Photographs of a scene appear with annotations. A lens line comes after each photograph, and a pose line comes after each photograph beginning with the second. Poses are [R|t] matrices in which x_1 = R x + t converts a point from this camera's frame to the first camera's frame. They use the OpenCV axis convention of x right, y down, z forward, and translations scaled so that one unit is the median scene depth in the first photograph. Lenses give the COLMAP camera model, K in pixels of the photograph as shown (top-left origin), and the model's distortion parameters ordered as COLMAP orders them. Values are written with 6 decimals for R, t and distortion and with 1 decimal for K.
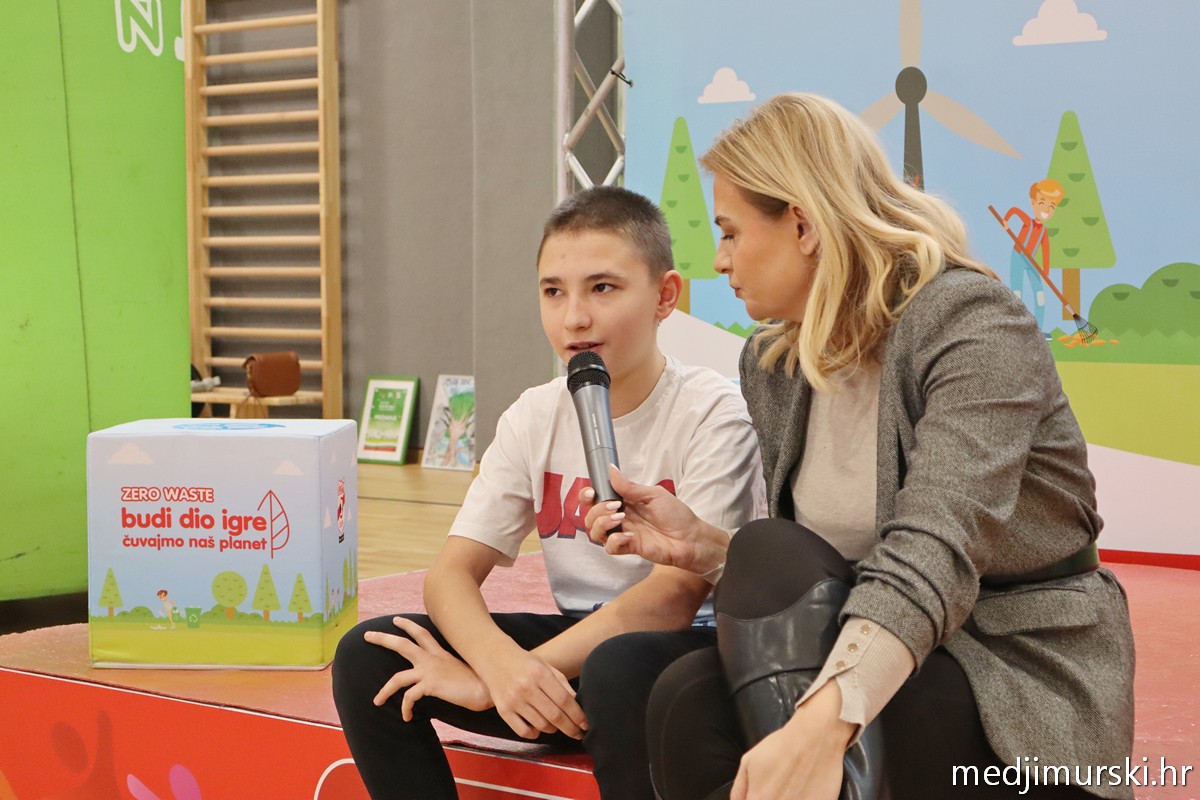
lens RADIAL K [[2358.1, 0, 600.0], [0, 2358.1, 400.0], [0, 0, 1]] dist [-0.000390, 0.000306]
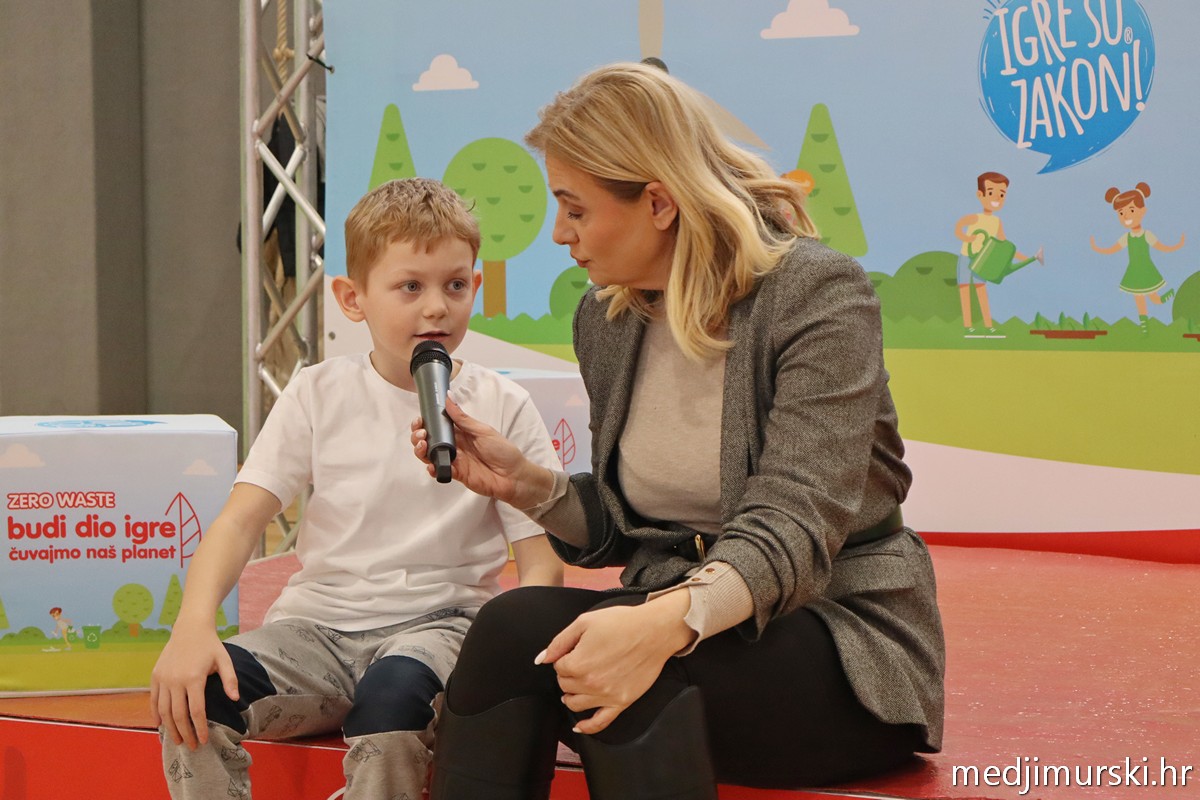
lens RADIAL K [[2223.3, 0, 600.0], [0, 2223.3, 400.0], [0, 0, 1]] dist [0.036489, -0.287019]
pose [[0.958280, -0.015836, 0.285394, -0.144457], [0.015593, 0.999874, 0.003125, 0.001614], [-0.285407, 0.001455, 0.958405, 0.084397]]
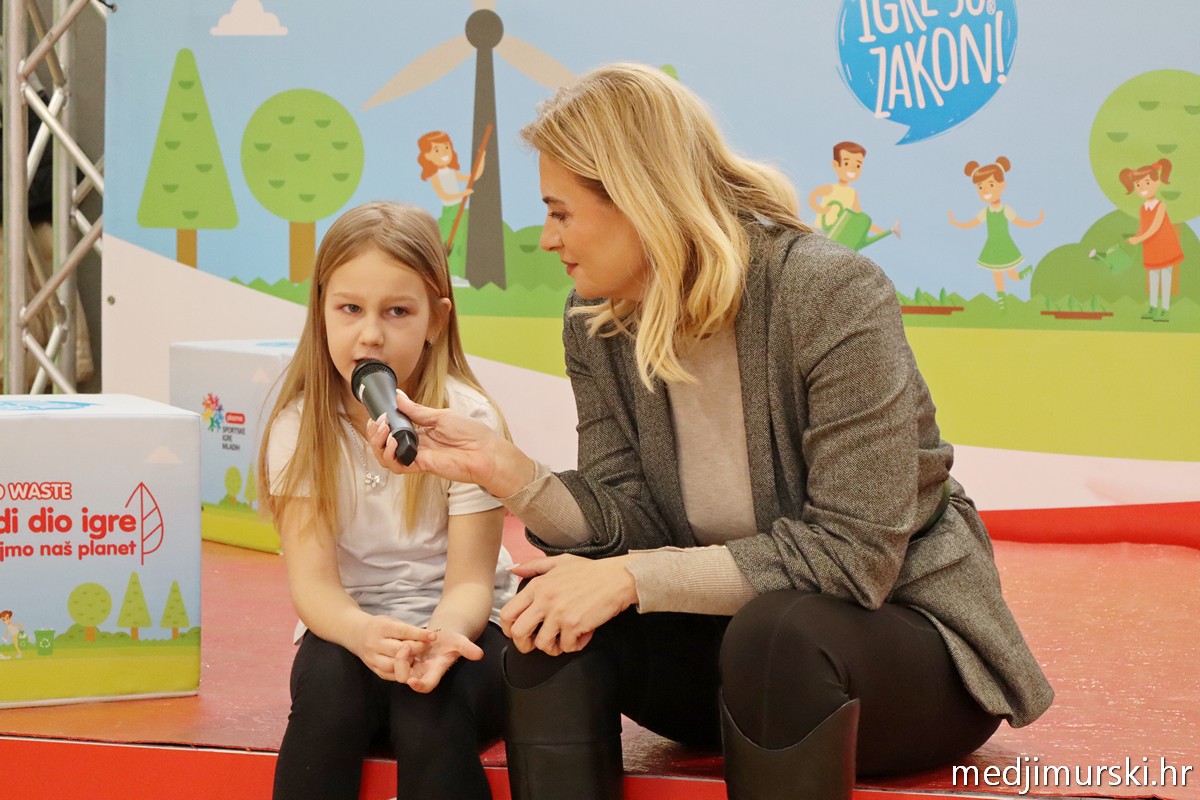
lens RADIAL K [[2358.1, 0, 600.0], [0, 2358.1, 400.0], [0, 0, 1]] dist [-0.000390, 0.000306]
pose [[0.882801, -0.017997, 0.469403, -0.243342], [0.008024, 0.999698, 0.023239, -0.005343], [-0.469679, -0.016749, 0.882678, 0.124033]]
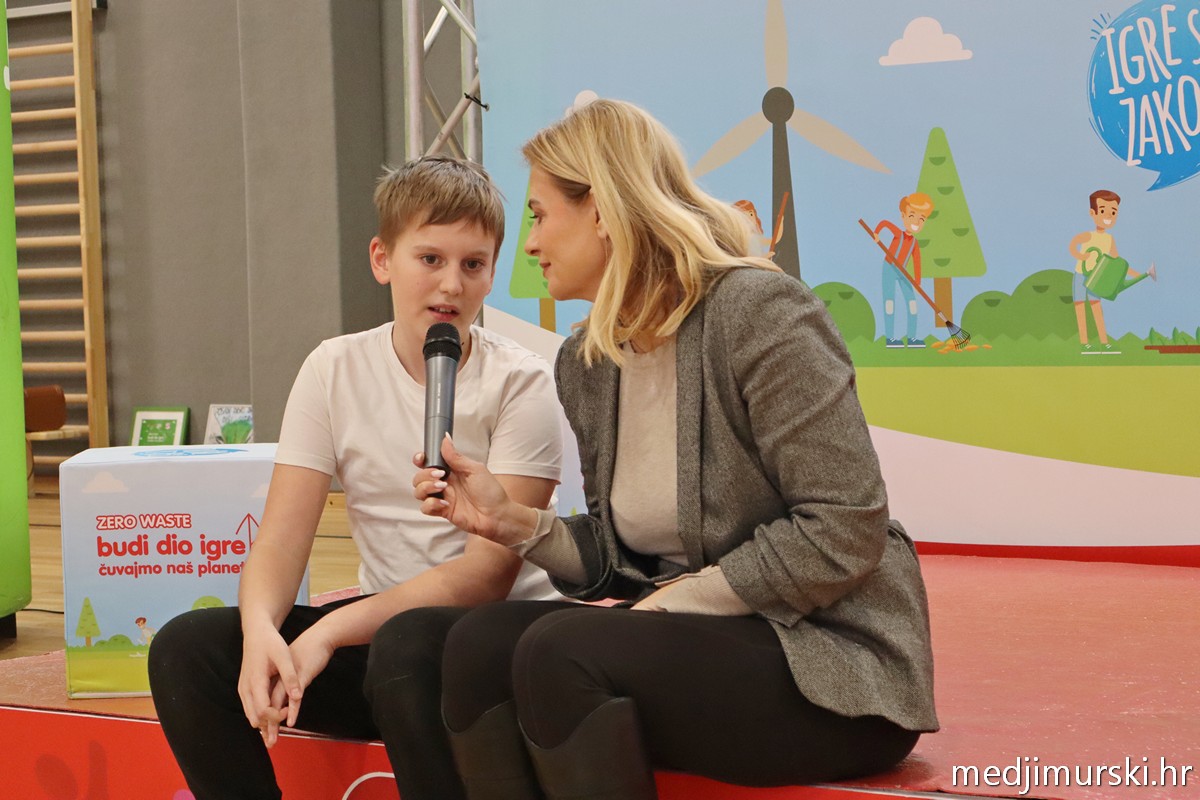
lens RADIAL K [[2358.1, 0, 600.0], [0, 2358.1, 400.0], [0, 0, 1]] dist [-0.000390, 0.000306]
pose [[0.990256, -0.030400, 0.135898, -0.079924], [0.031795, 0.999462, -0.008107, 0.001699], [-0.135579, 0.012349, 0.990690, -0.011646]]
